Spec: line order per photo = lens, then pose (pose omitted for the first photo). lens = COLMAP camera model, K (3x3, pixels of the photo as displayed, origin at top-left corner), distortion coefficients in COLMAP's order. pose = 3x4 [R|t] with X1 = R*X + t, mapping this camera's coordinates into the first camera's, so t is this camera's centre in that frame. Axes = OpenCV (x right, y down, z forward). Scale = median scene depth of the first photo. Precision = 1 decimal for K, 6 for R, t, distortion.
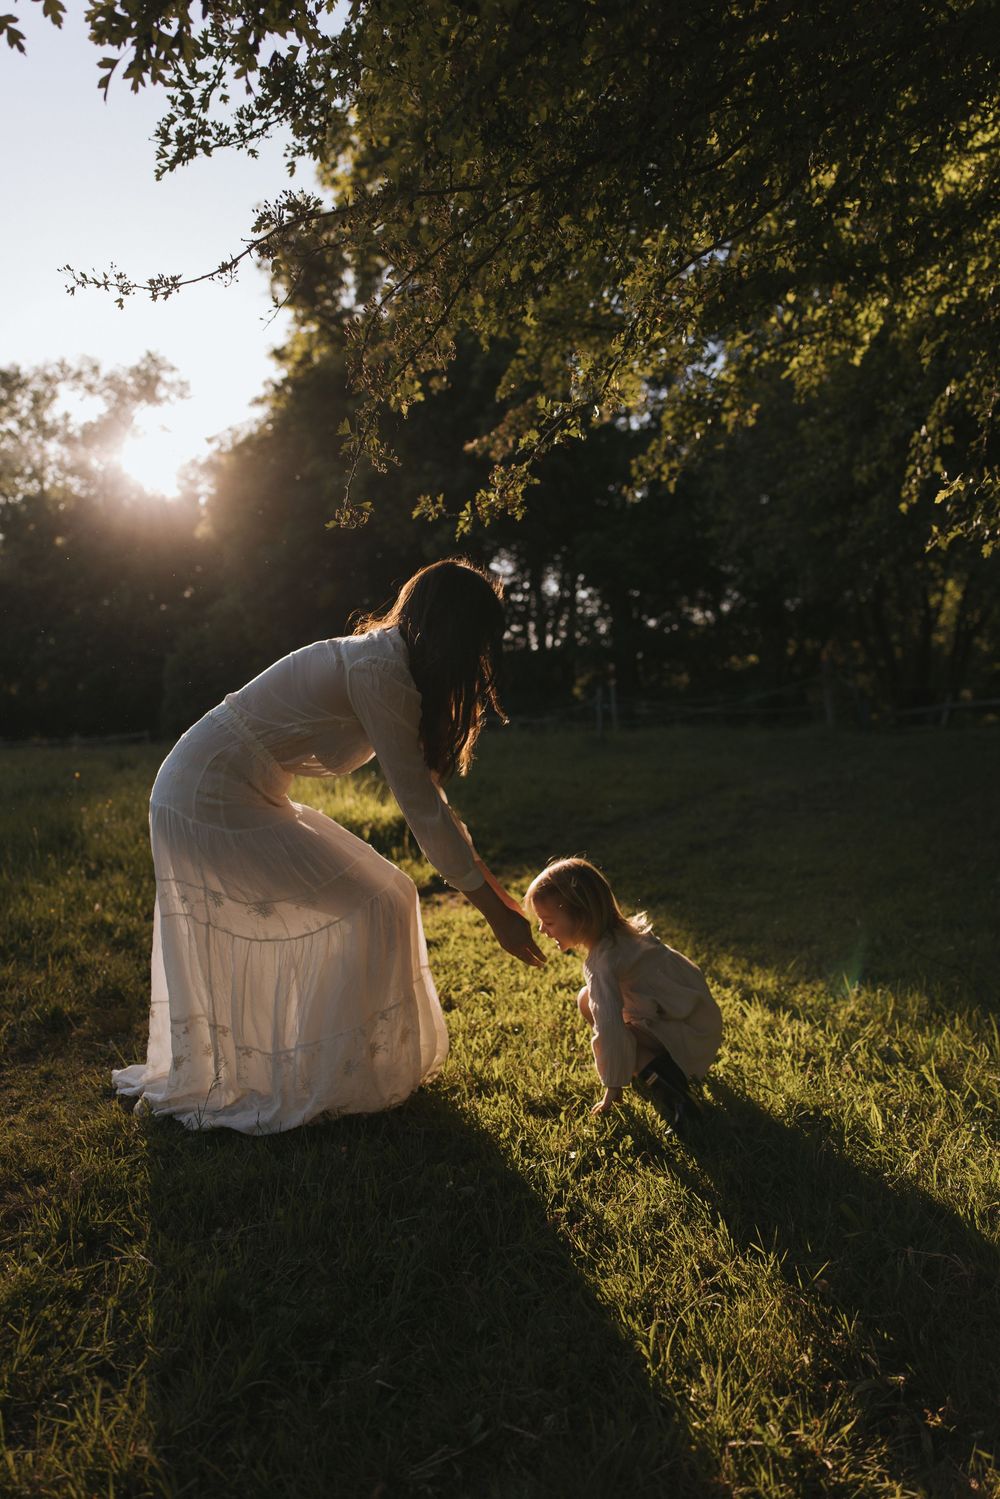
lens RADIAL K [[983.0, 0, 492.8], [0, 983.0, 739.8], [0, 0, 1]] dist [-0.019888, 0.003482]
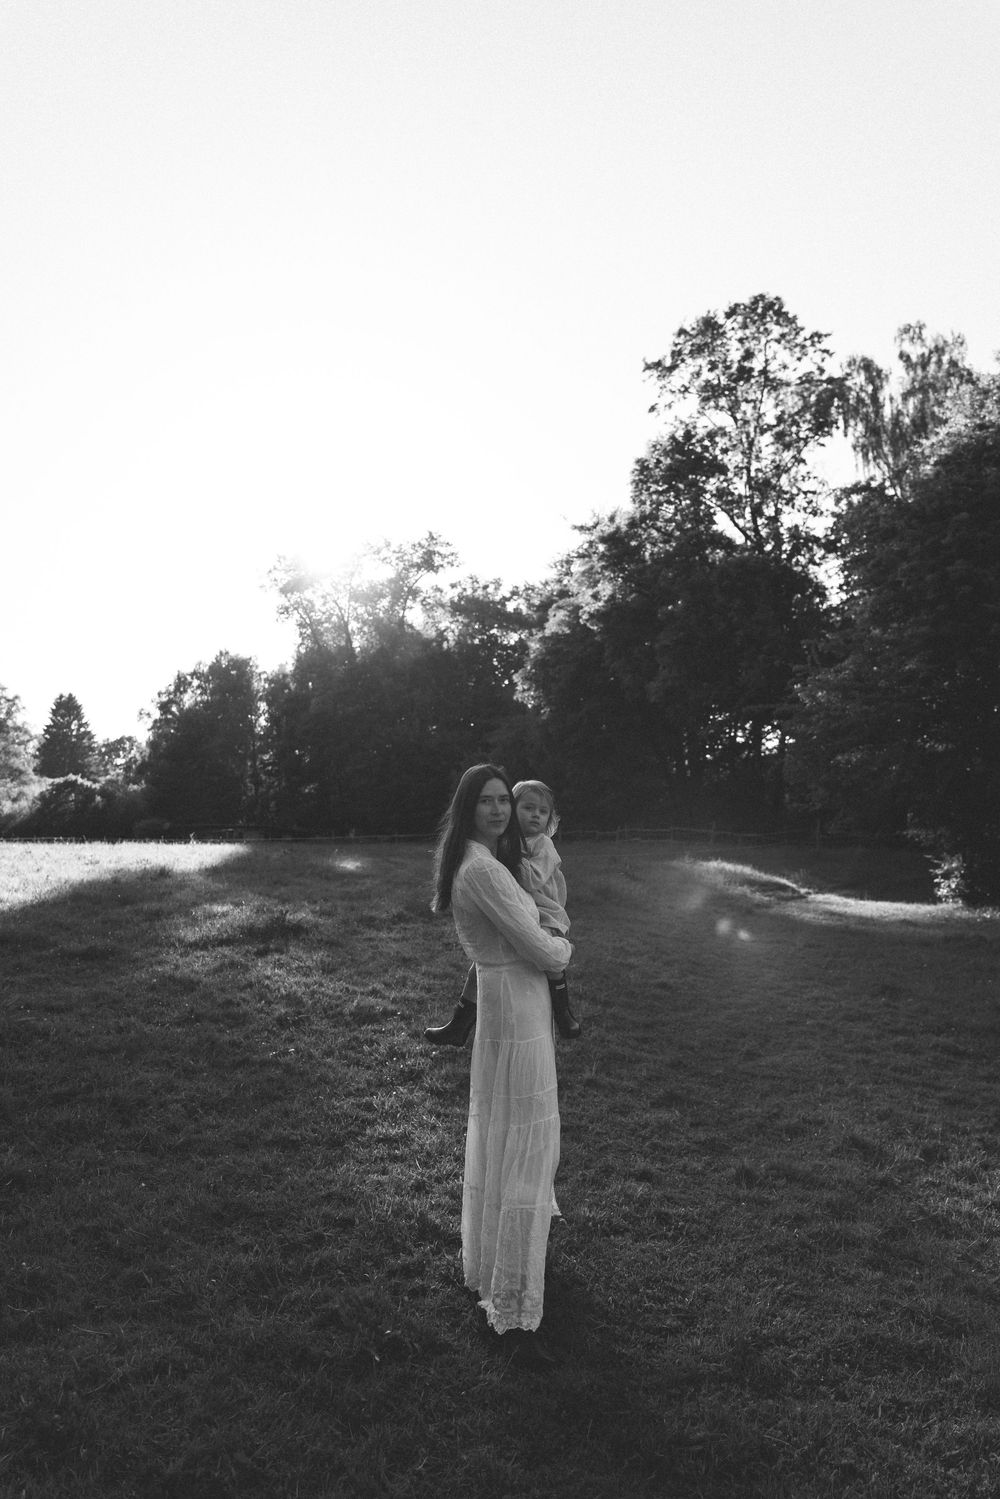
lens RADIAL K [[983.0, 0, 494.8], [0, 983.0, 743.3], [0, 0, 1]] dist [-0.019888, 0.003482]
pose [[0.985869, 0.020079, -0.166309, -0.996740], [-0.035743, 0.995142, -0.091734, -0.081119], [0.163659, 0.096382, 0.981797, -4.980205]]
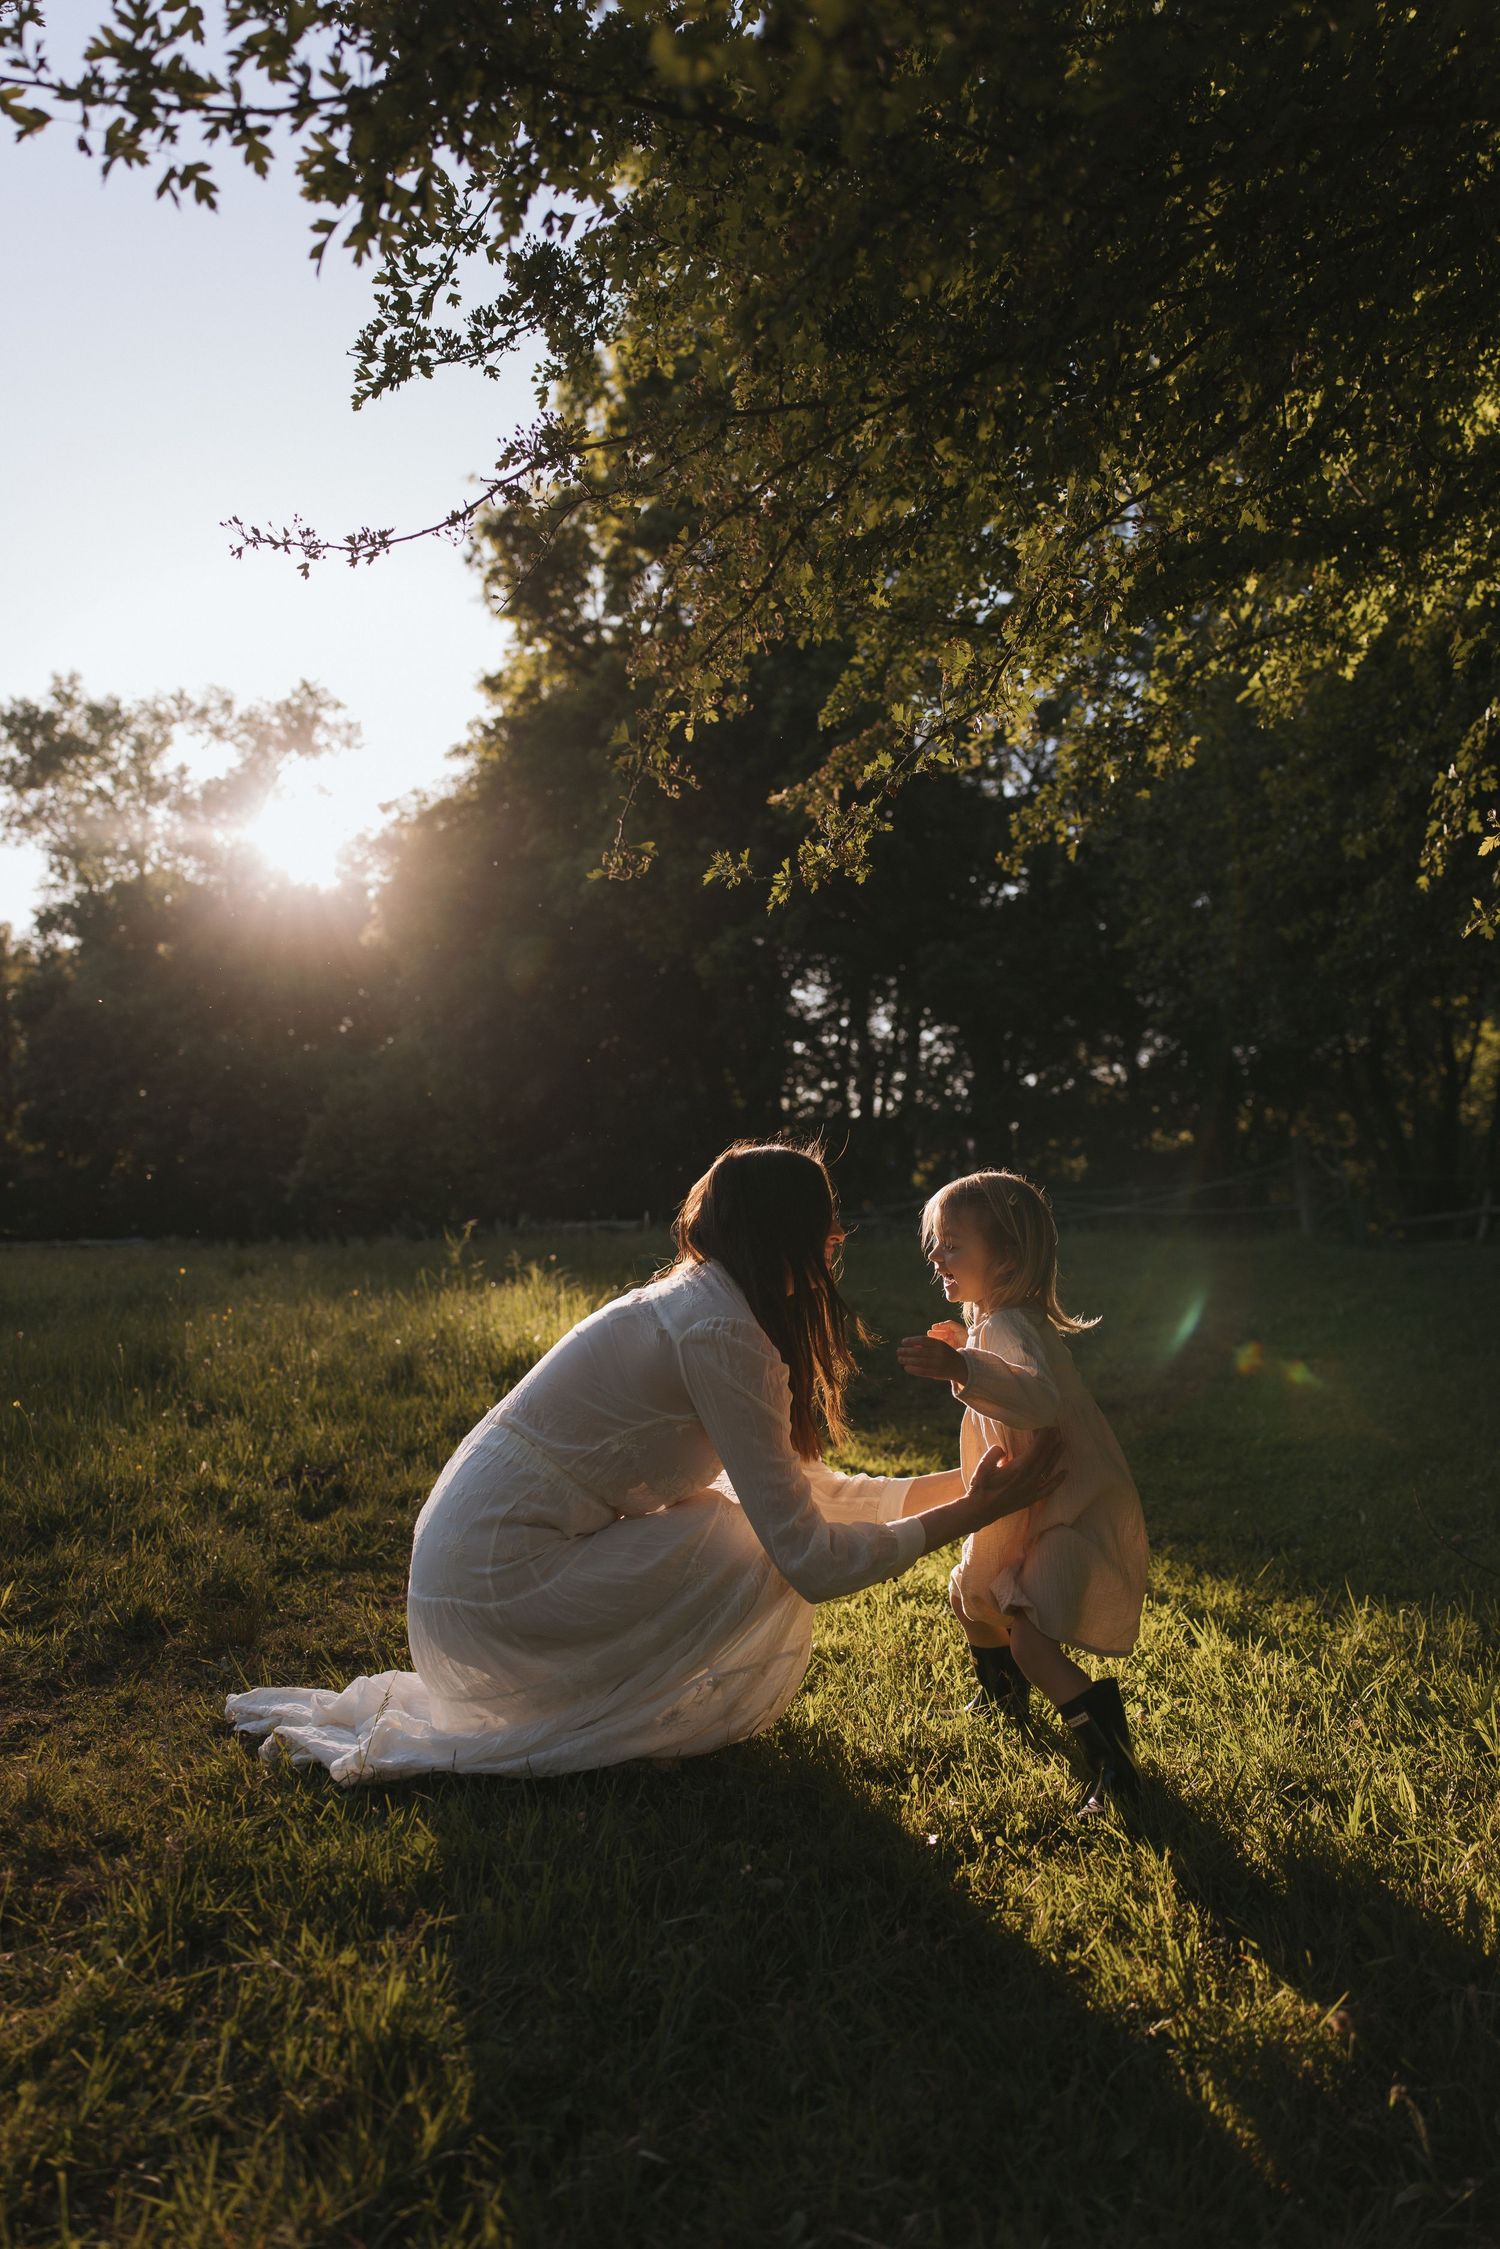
lens RADIAL K [[1474.8, 0, 738.1], [0, 1474.8, 1117.1], [0, 0, 1]] dist [-0.019888, 0.003482]
pose [[0.999187, 0.018786, -0.035667, -0.013486], [-0.022013, 0.995484, -0.092343, 0.026302], [0.033771, 0.093053, 0.995088, -0.008679]]
